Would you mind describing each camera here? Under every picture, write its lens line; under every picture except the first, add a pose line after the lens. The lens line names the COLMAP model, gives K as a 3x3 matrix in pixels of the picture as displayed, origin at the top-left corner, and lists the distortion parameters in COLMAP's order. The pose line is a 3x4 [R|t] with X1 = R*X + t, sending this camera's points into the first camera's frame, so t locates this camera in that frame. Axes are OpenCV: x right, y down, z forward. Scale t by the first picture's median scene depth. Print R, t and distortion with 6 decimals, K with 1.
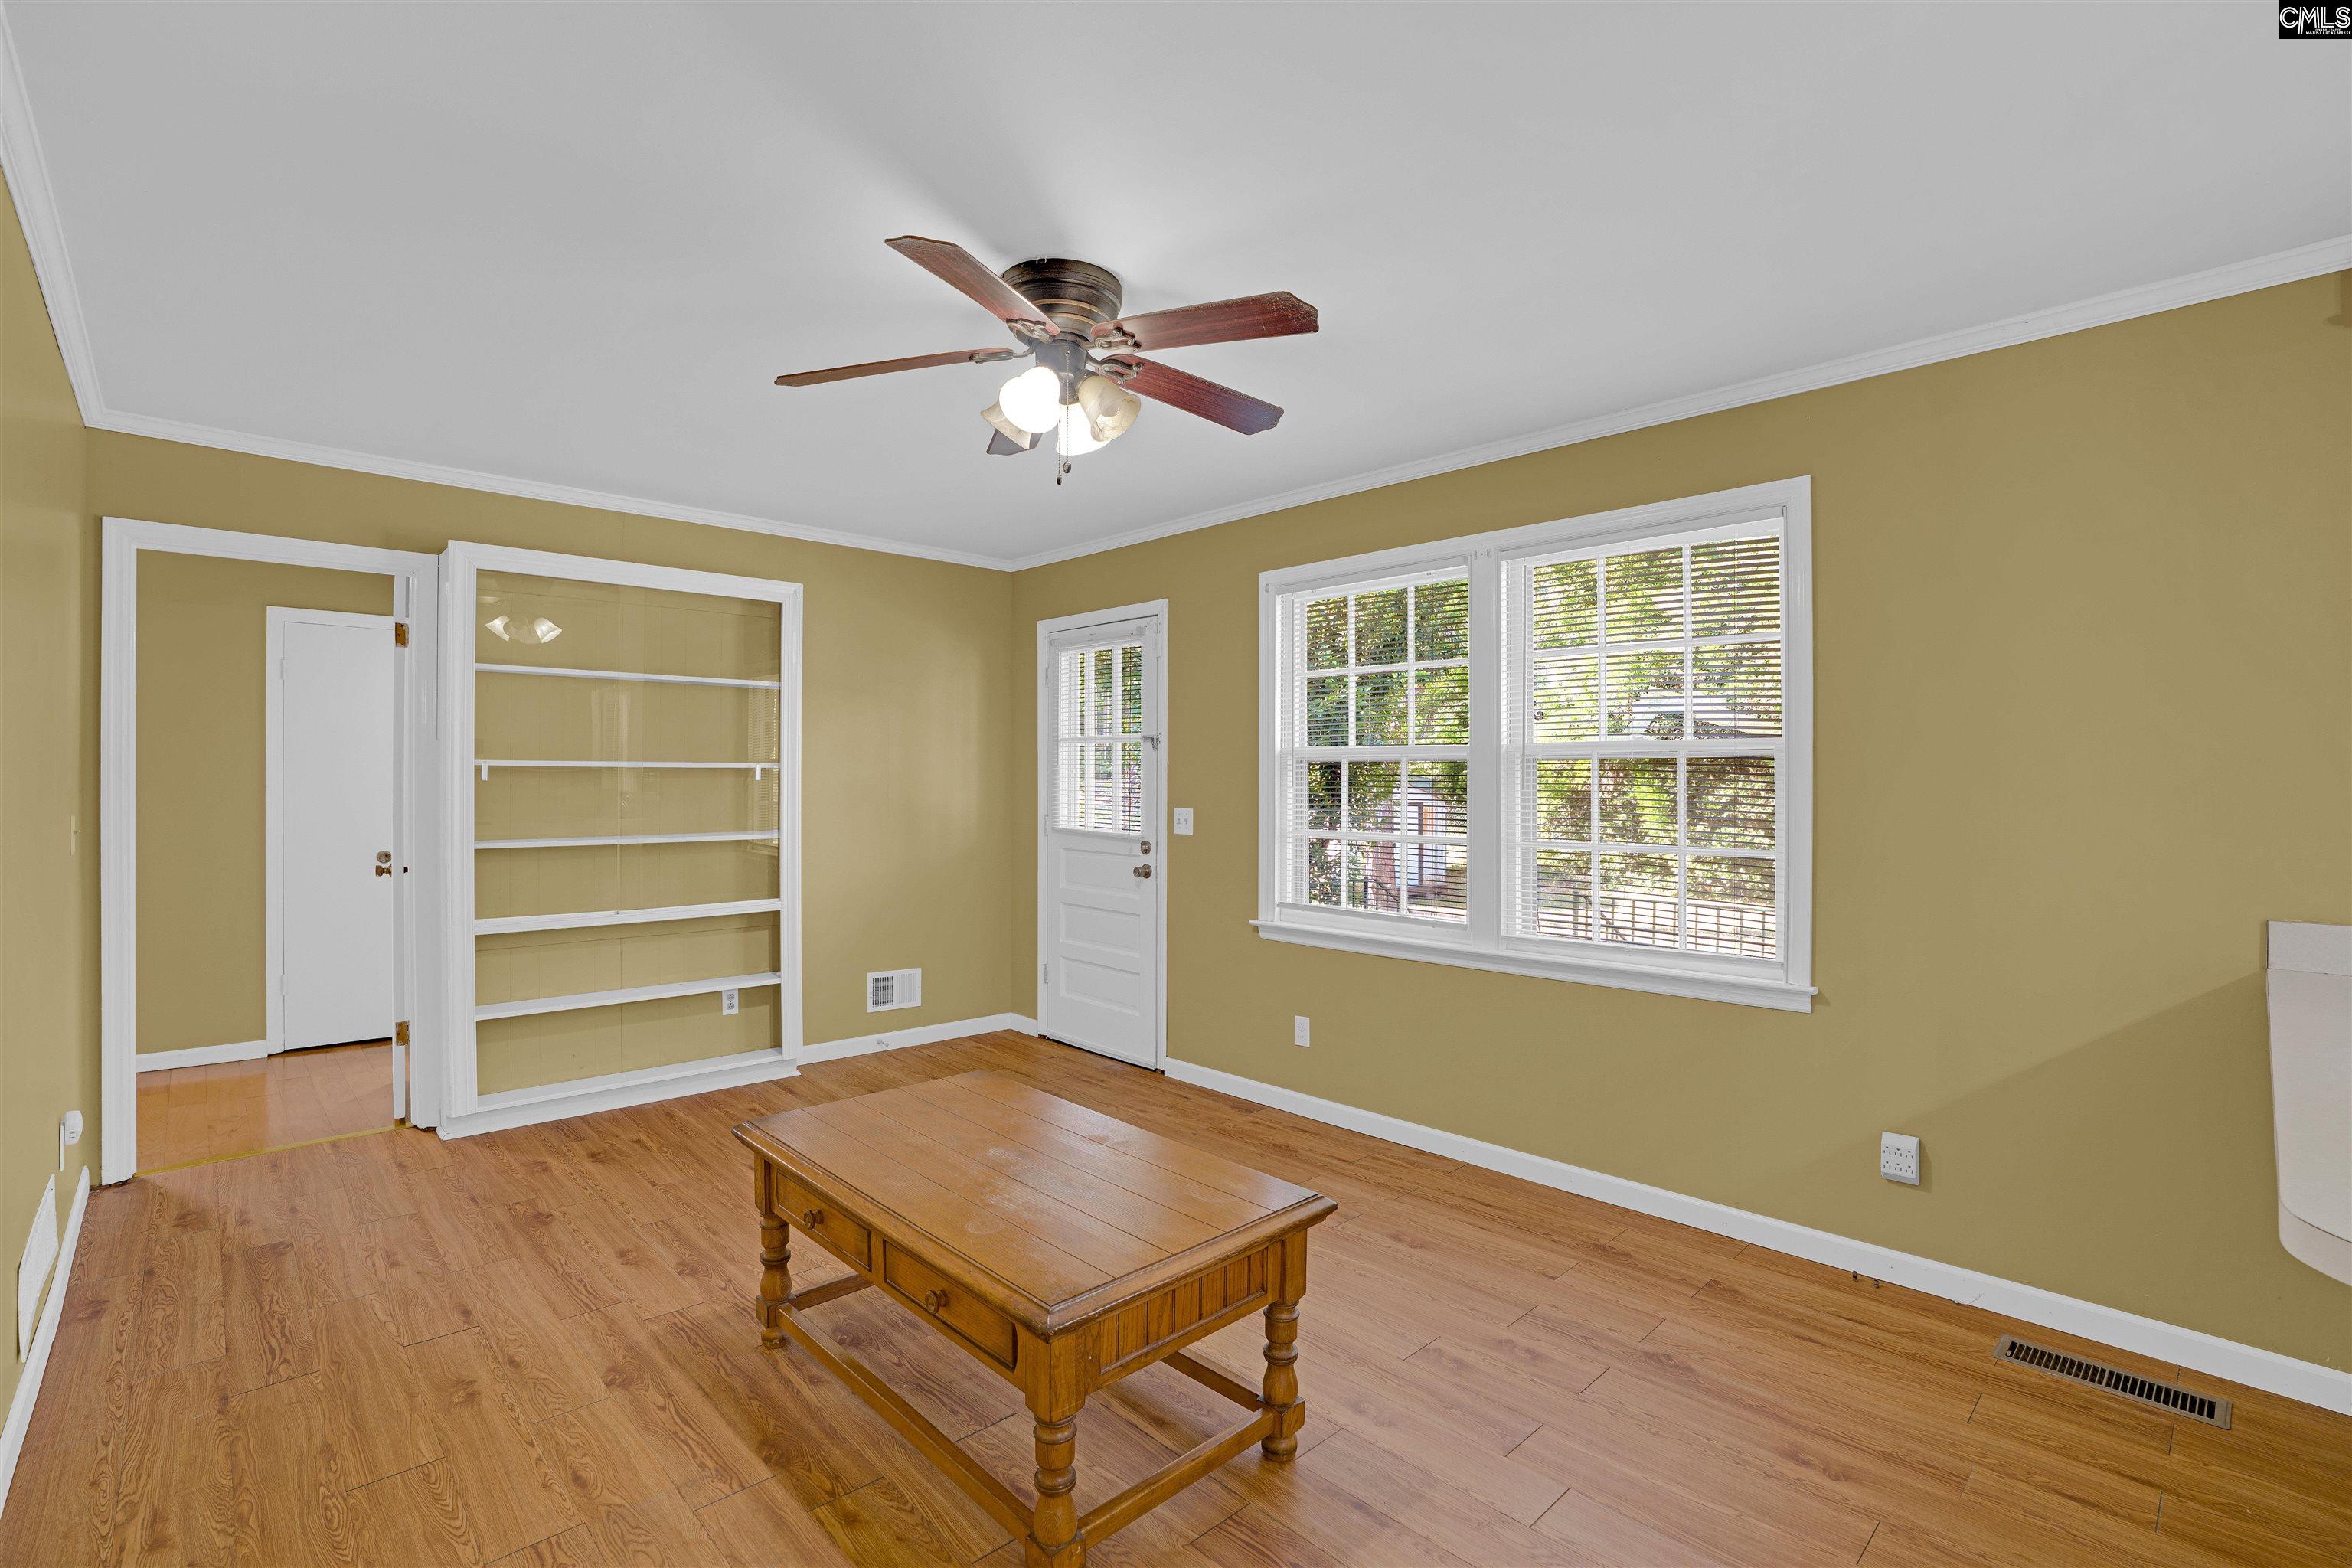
lens RADIAL K [[1085.6, 0, 1196.4], [0, 1085.6, 765.0], [0, 0, 1]] dist [-0.058290, 0.013650]
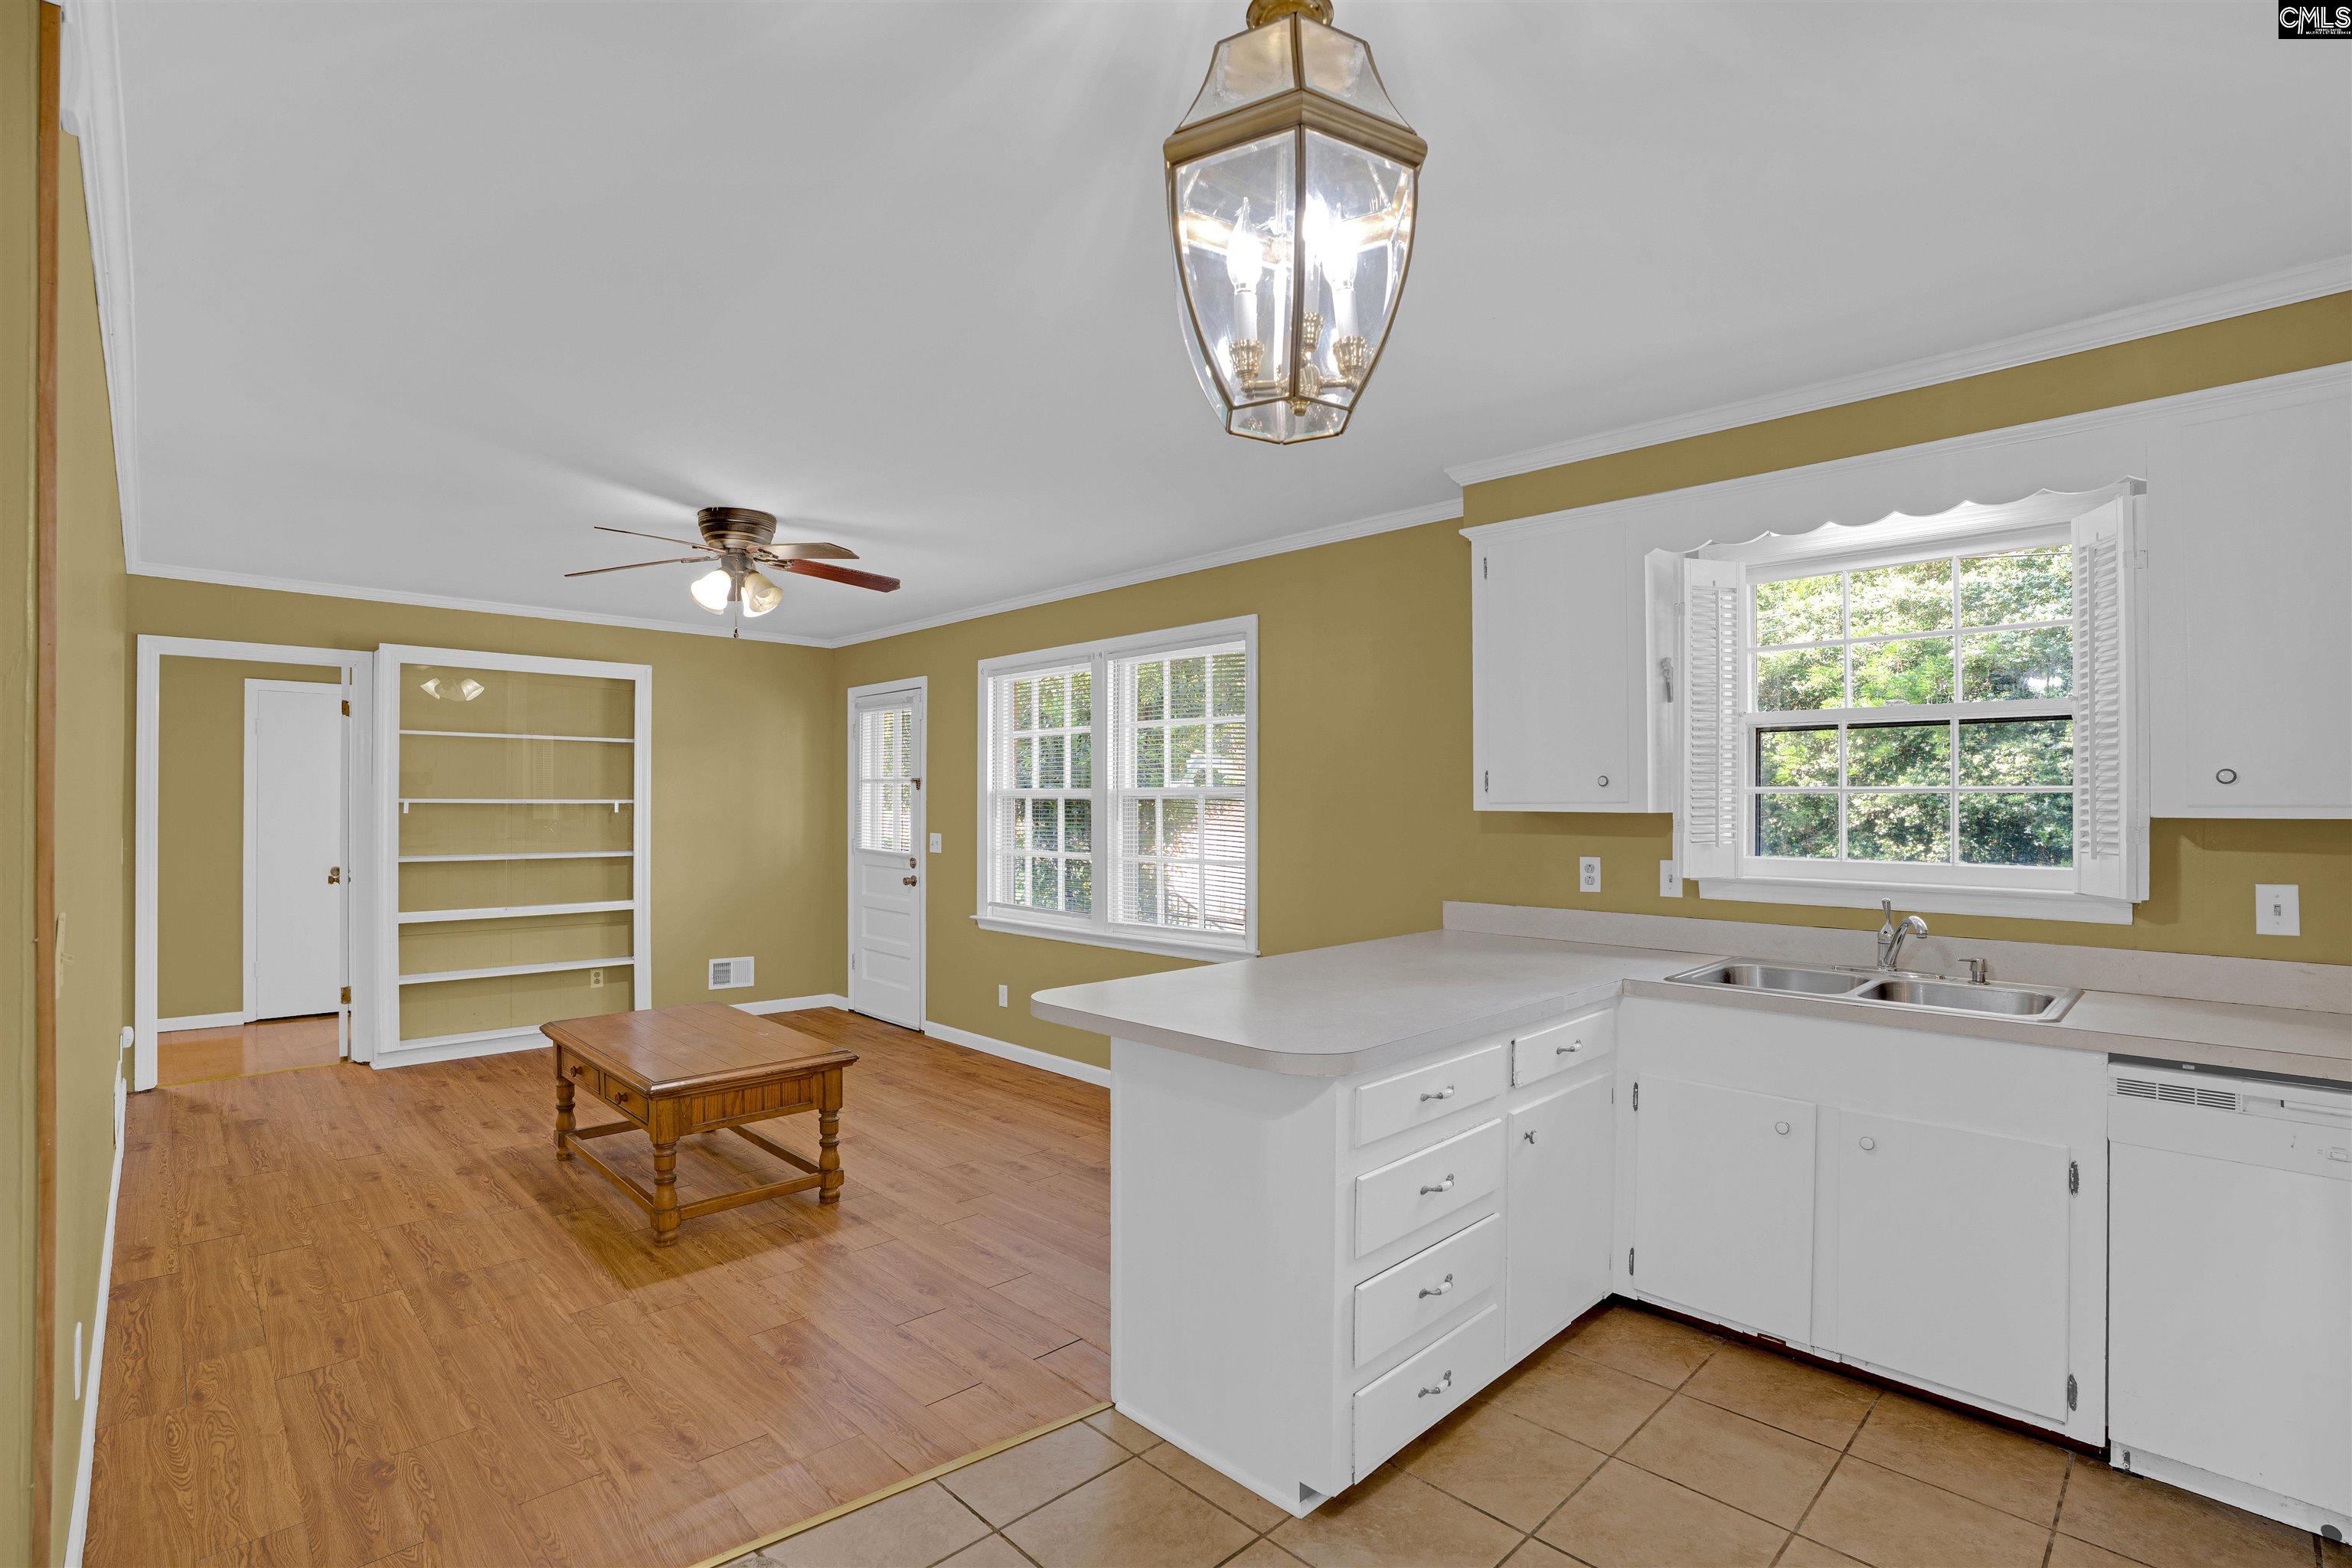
lens RADIAL K [[1085.6, 0, 1192.5], [0, 1085.6, 785.1], [0, 0, 1]] dist [-0.058290, 0.013650]
pose [[0.999783, 0.000427, 0.020850, 0.343626], [-0.000327, 0.999988, -0.004804, -0.016708], [-0.020852, 0.004796, 0.999771, -0.422155]]
